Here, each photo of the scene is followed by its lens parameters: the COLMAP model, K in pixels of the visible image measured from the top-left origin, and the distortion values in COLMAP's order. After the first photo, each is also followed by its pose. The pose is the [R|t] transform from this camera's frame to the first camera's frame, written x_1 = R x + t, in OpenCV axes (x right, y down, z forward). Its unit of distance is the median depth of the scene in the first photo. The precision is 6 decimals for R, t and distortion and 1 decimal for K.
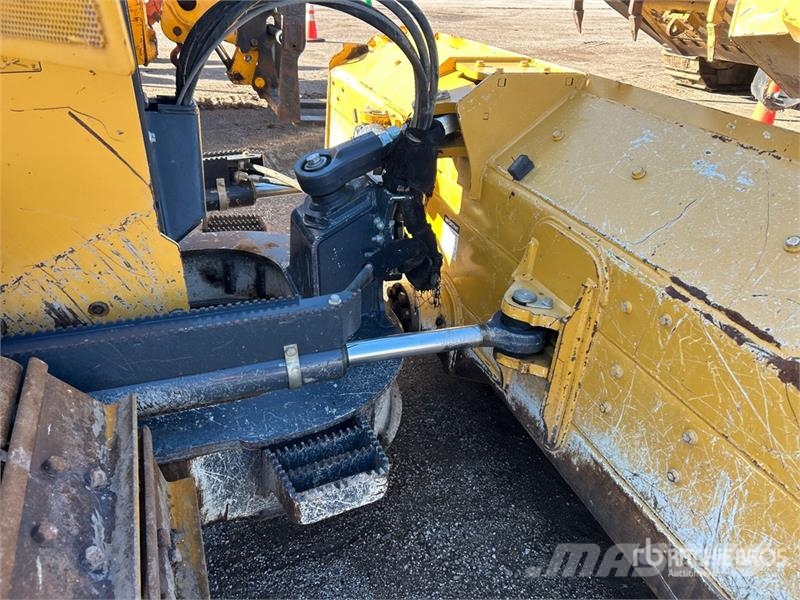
lens RADIAL K [[584.8, 0, 410.3], [0, 584.8, 304.2], [0, 0, 1]] dist [0.041723, -0.039898]
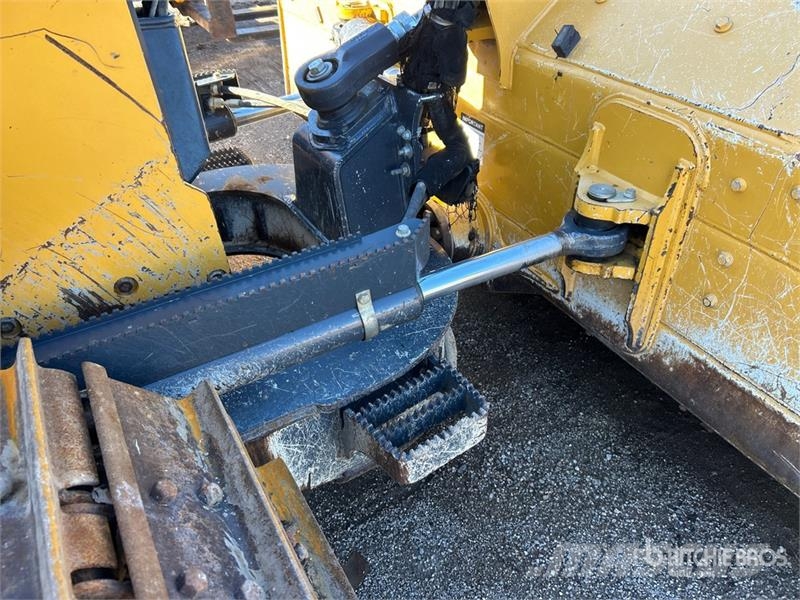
lens RADIAL K [[584.8, 0, 410.3], [0, 584.8, 304.2], [0, 0, 1]] dist [0.041723, -0.039898]
pose [[0.984446, -0.165383, 0.059286, -0.171475], [0.154901, 0.976279, 0.151276, -0.027232], [-0.082898, -0.139739, 0.986712, 0.135354]]
